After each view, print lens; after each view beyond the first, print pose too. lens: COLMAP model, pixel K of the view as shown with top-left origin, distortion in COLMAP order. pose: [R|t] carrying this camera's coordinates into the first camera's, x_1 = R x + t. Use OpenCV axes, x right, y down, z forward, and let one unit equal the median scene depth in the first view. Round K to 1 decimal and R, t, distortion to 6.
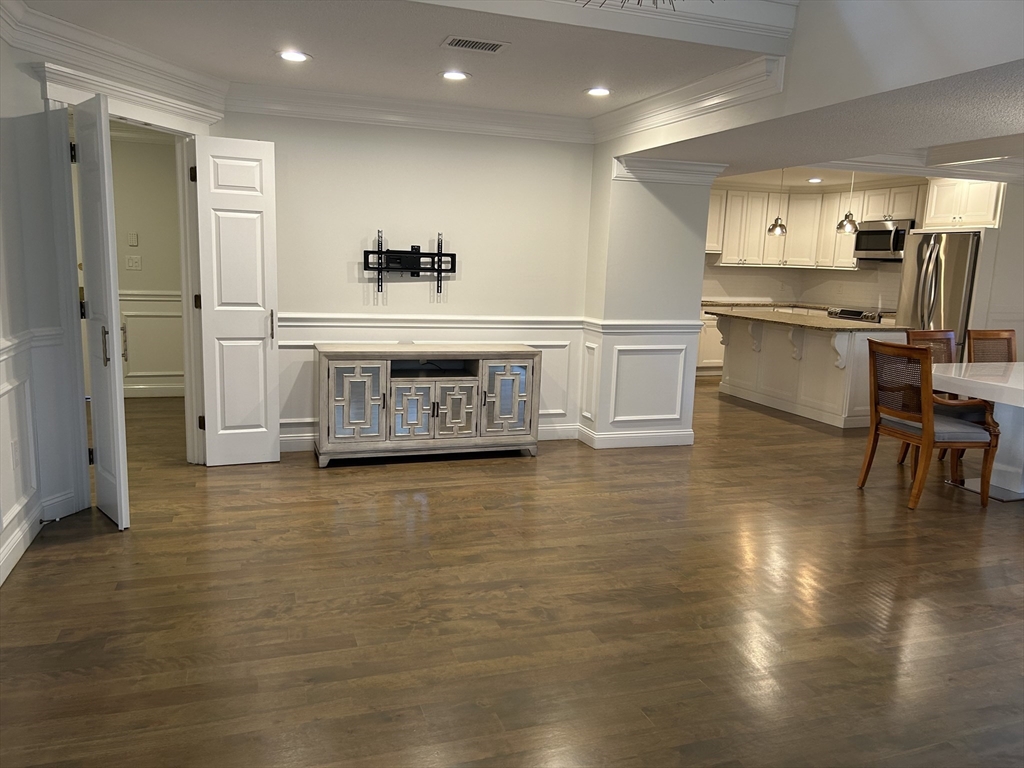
lens RADIAL K [[767.1, 0, 506.5], [0, 767.1, 388.9], [0, 0, 1]] dist [0.045973, -0.059040]
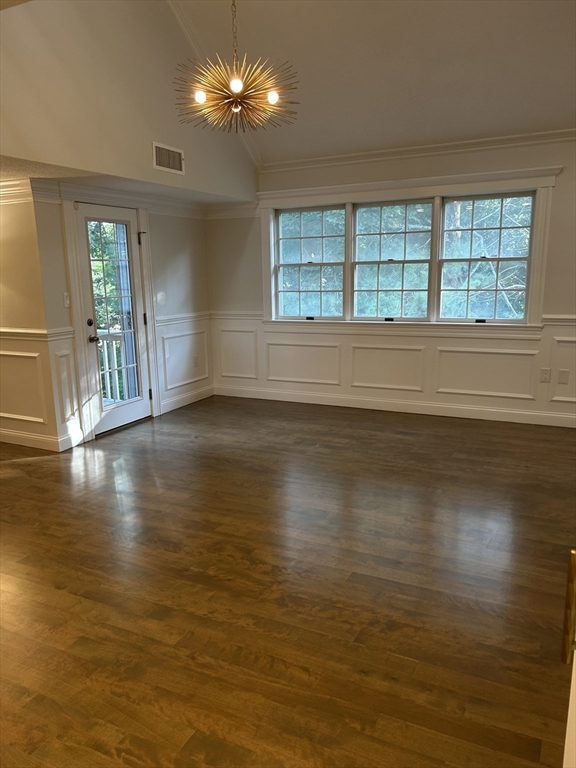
lens RADIAL K [[575.3, 0, 286.4], [0, 575.3, 390.2], [0, 0, 1]] dist [0.045973, -0.059040]
pose [[-0.706304, -0.165827, 0.688212, -0.422646], [0.114036, 0.932828, 0.341802, -0.180134], [-0.698663, 0.319897, -0.639950, 0.910148]]
